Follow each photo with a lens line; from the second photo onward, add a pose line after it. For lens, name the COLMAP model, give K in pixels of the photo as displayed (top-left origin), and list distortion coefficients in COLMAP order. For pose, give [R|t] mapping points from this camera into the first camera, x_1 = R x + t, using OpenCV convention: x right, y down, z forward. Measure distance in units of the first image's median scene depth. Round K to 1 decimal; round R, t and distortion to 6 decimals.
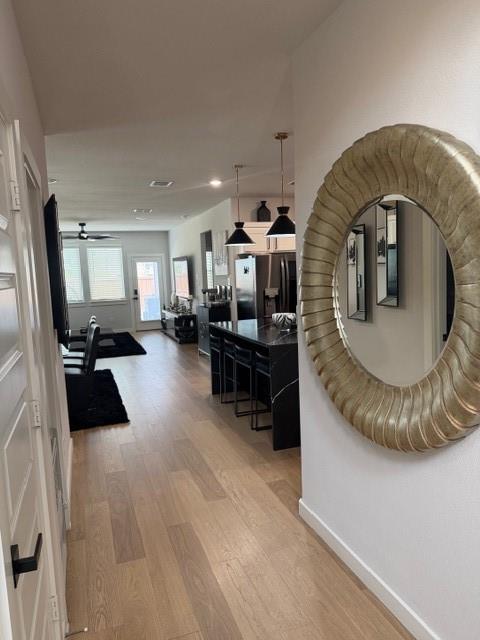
lens RADIAL K [[457.9, 0, 241.6], [0, 457.9, 320.9], [0, 0, 1]] dist [0.063647, -0.017121]
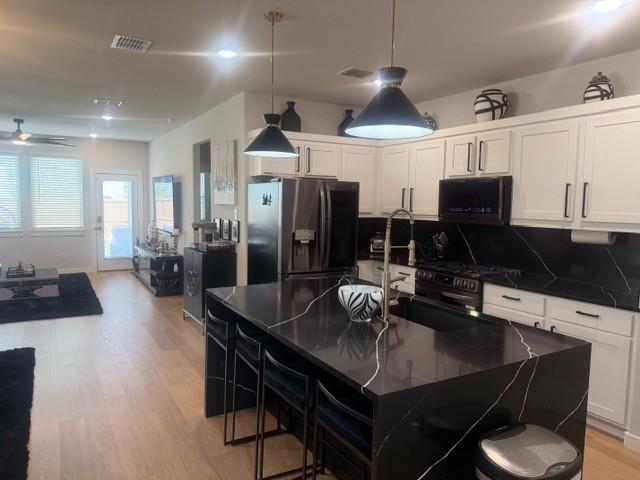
lens RADIAL K [[457.9, 0, 320.6], [0, 457.9, 233.7], [0, 0, 1]] dist [0.063647, -0.017121]
pose [[0.980070, 0.043319, 0.193872, -0.032569], [-0.035733, 0.998459, -0.042458, -0.030916], [-0.195412, 0.034684, 0.980108, 0.284233]]
